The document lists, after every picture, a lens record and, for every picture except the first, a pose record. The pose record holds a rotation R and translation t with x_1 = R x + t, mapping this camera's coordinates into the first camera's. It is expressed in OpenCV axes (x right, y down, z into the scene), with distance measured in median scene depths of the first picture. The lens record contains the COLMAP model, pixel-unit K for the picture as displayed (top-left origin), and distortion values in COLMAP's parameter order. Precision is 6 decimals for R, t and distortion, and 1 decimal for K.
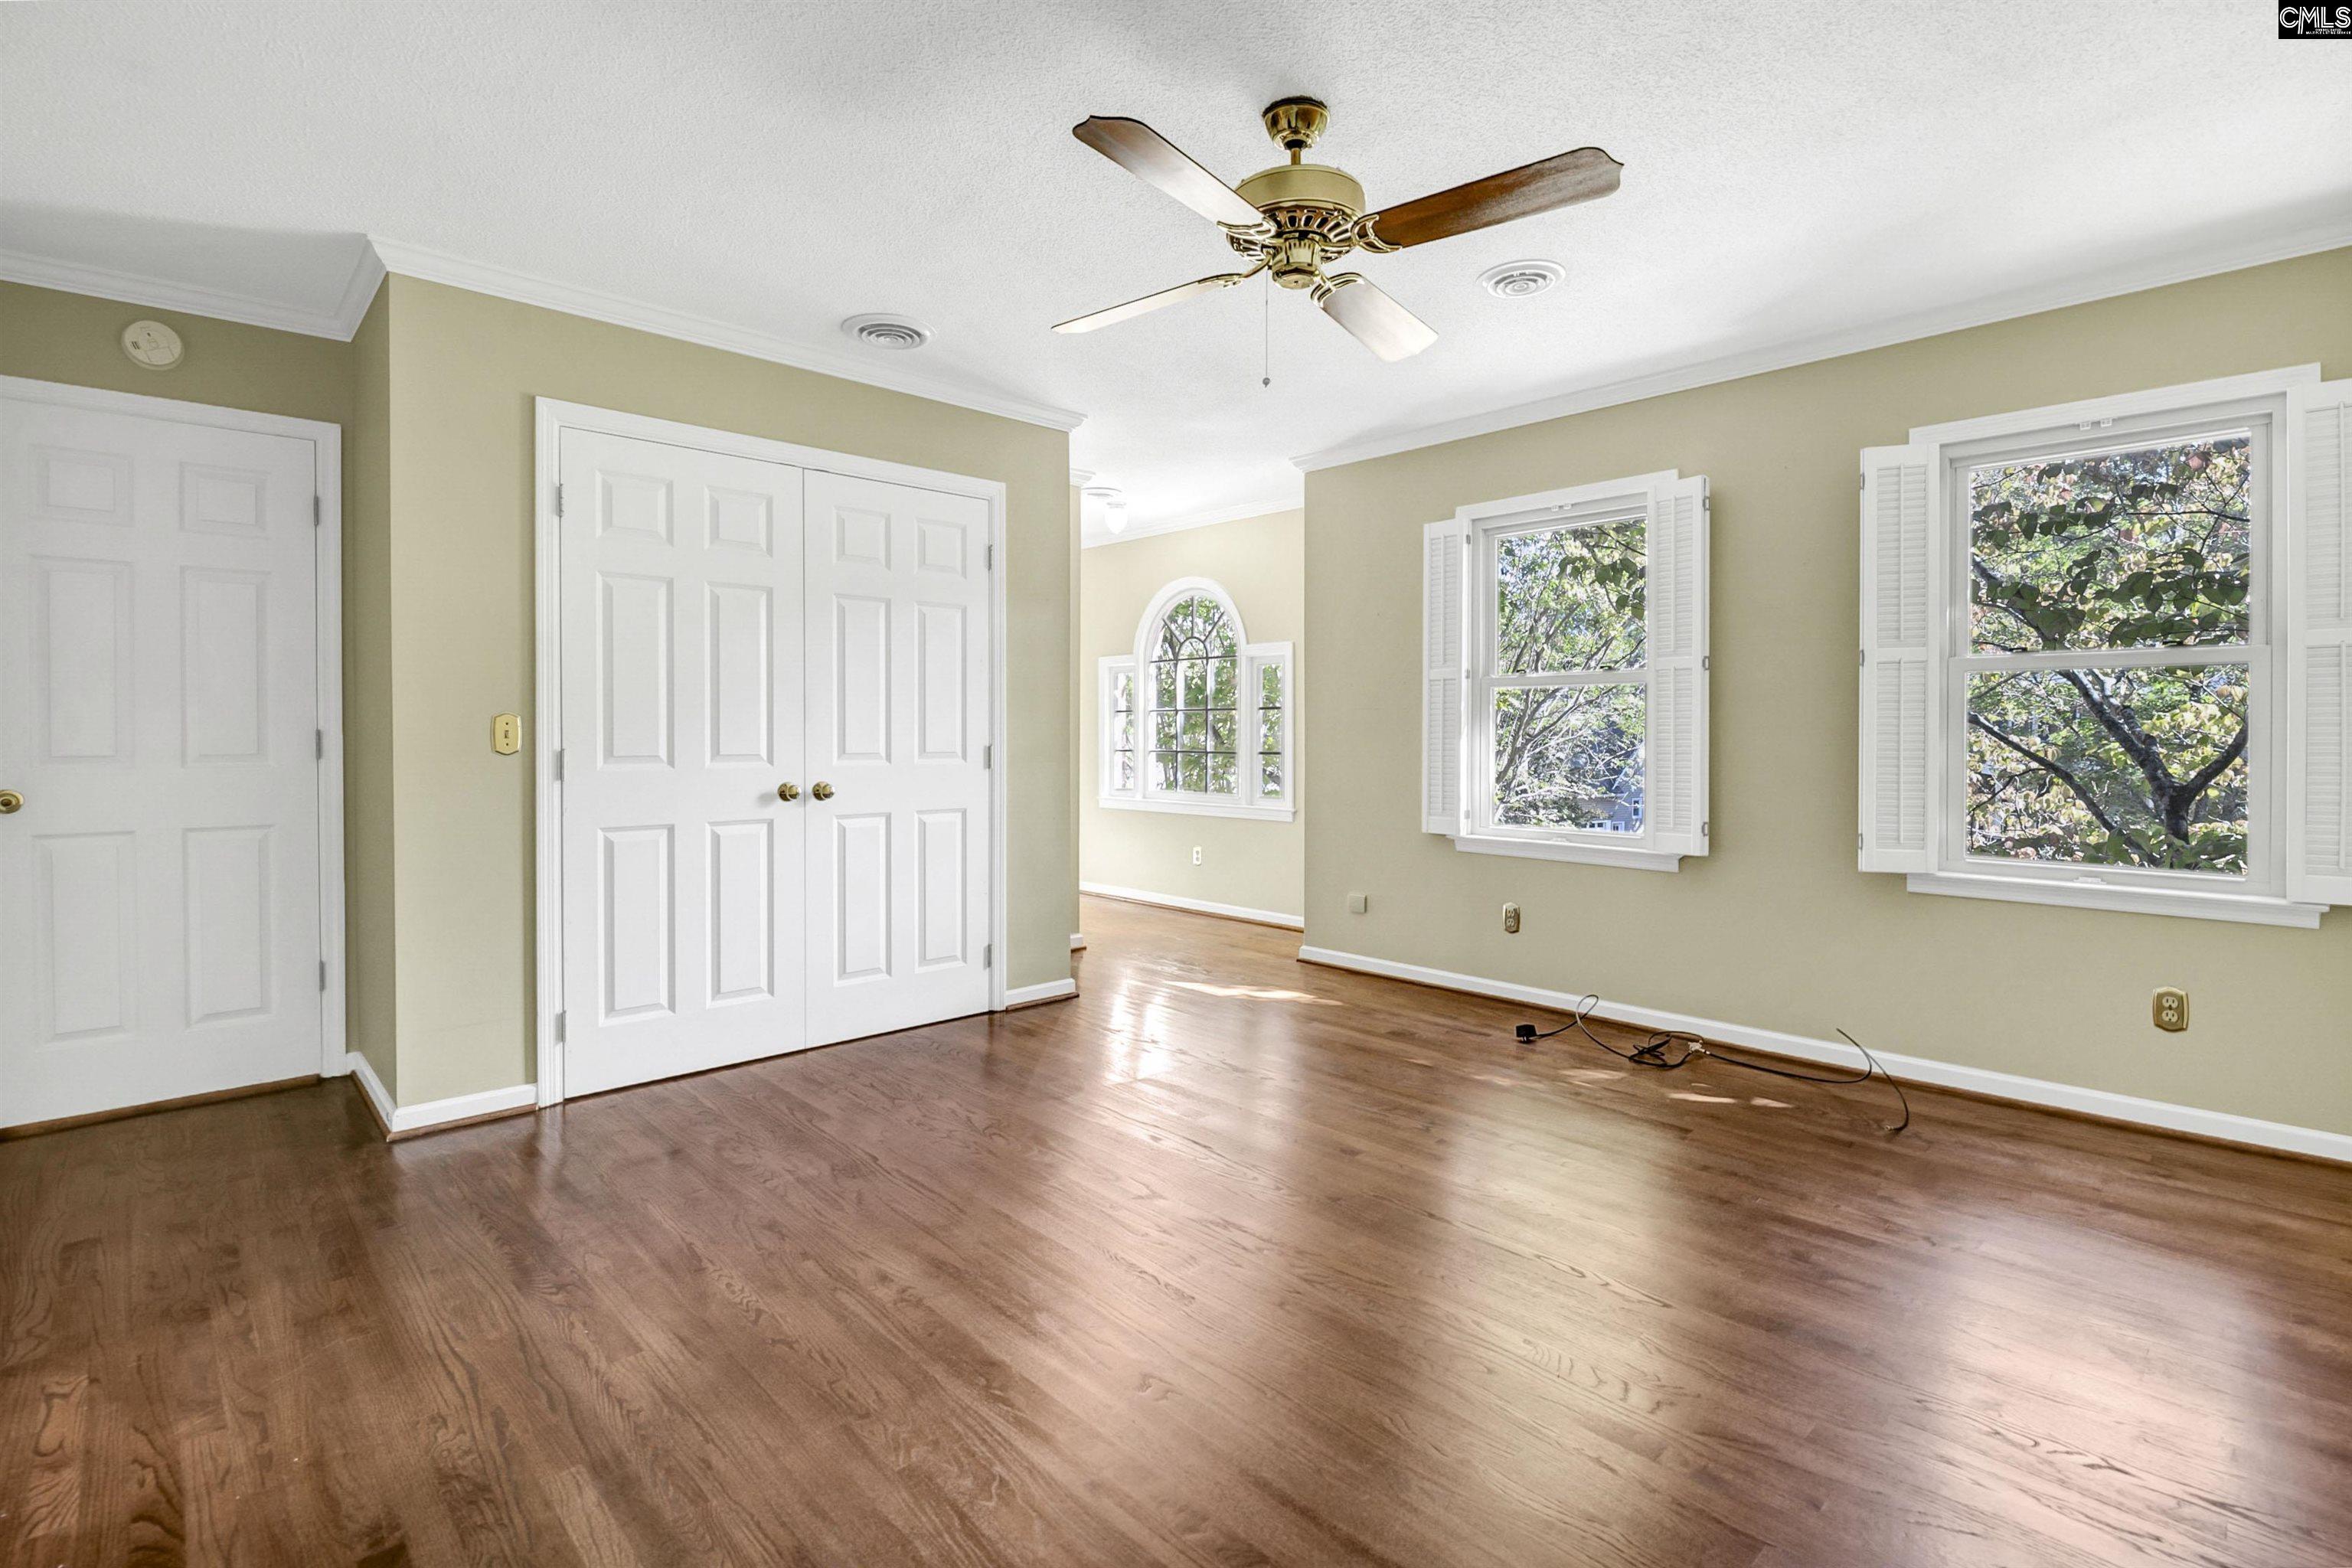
lens RADIAL K [[1101.3, 0, 1179.1], [0, 1101.3, 734.8], [0, 0, 1]] dist [0.002569, 0.000080]
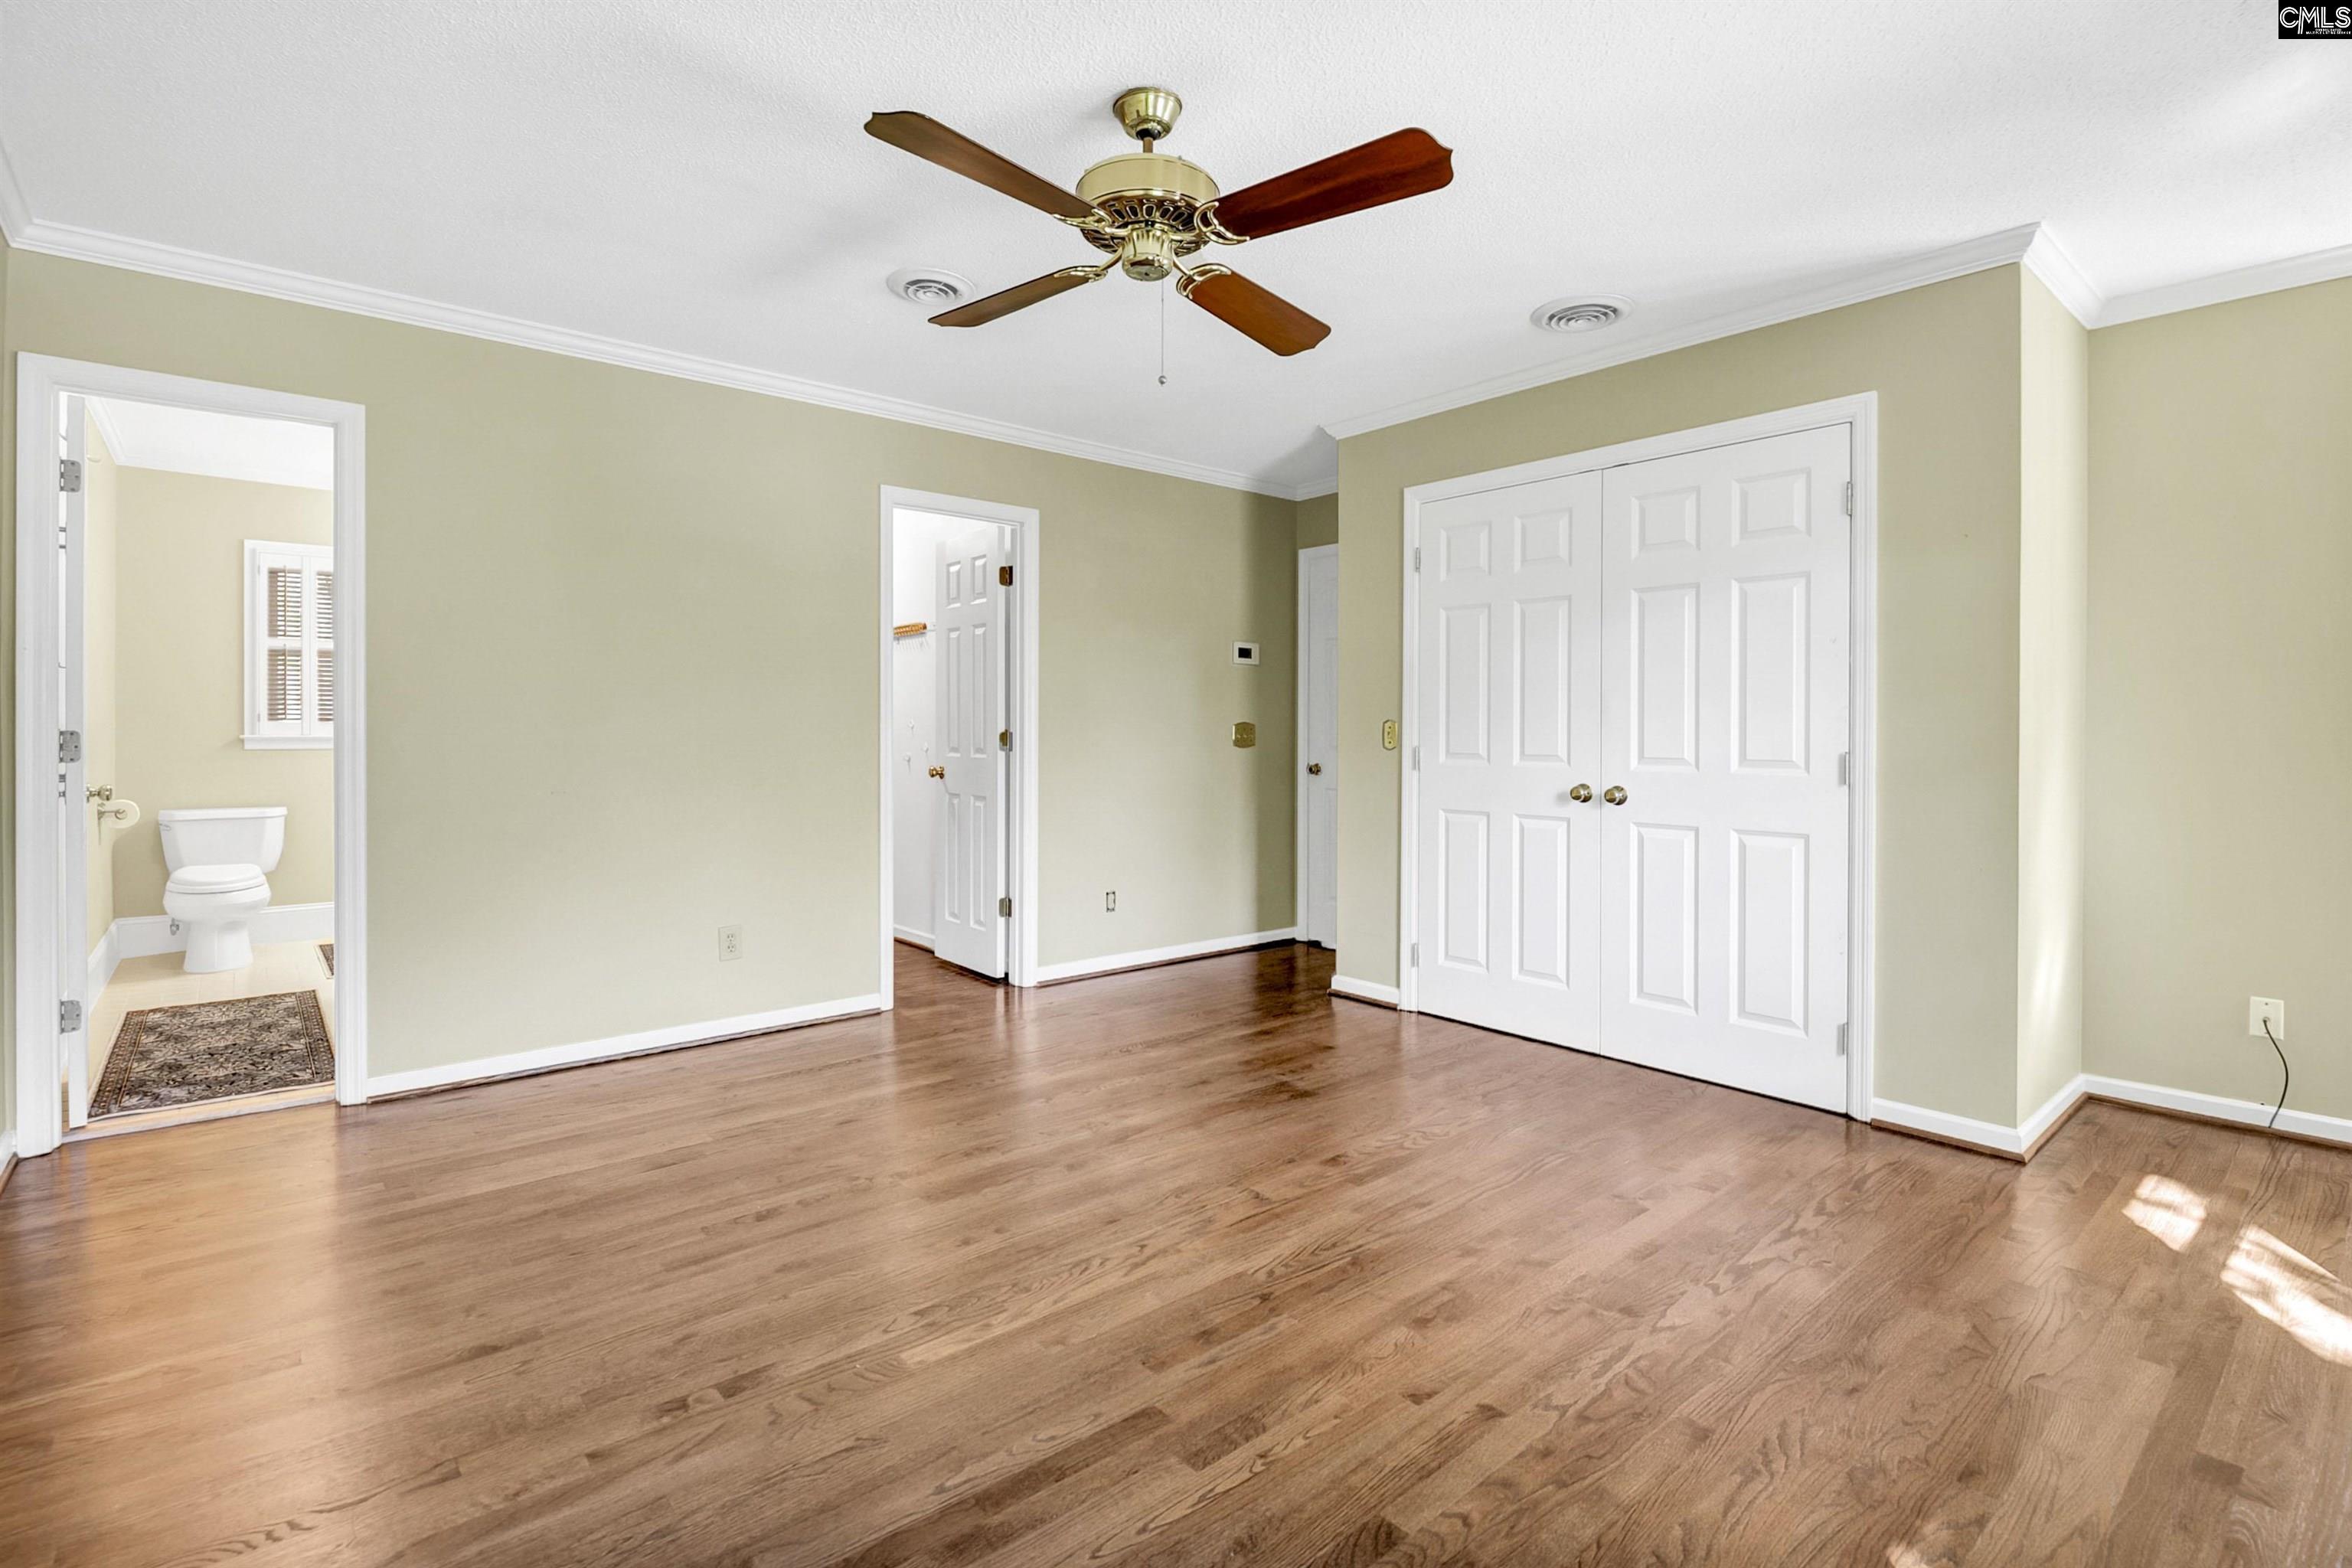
lens RADIAL K [[1101.3, 0, 1179.1], [0, 1101.3, 734.8], [0, 0, 1]] dist [0.002569, 0.000080]
pose [[-0.048103, 0.004276, -0.998833, 0.669525], [-0.009916, 0.999940, 0.004758, -0.003241], [0.998793, 0.010134, -0.048058, 0.666184]]
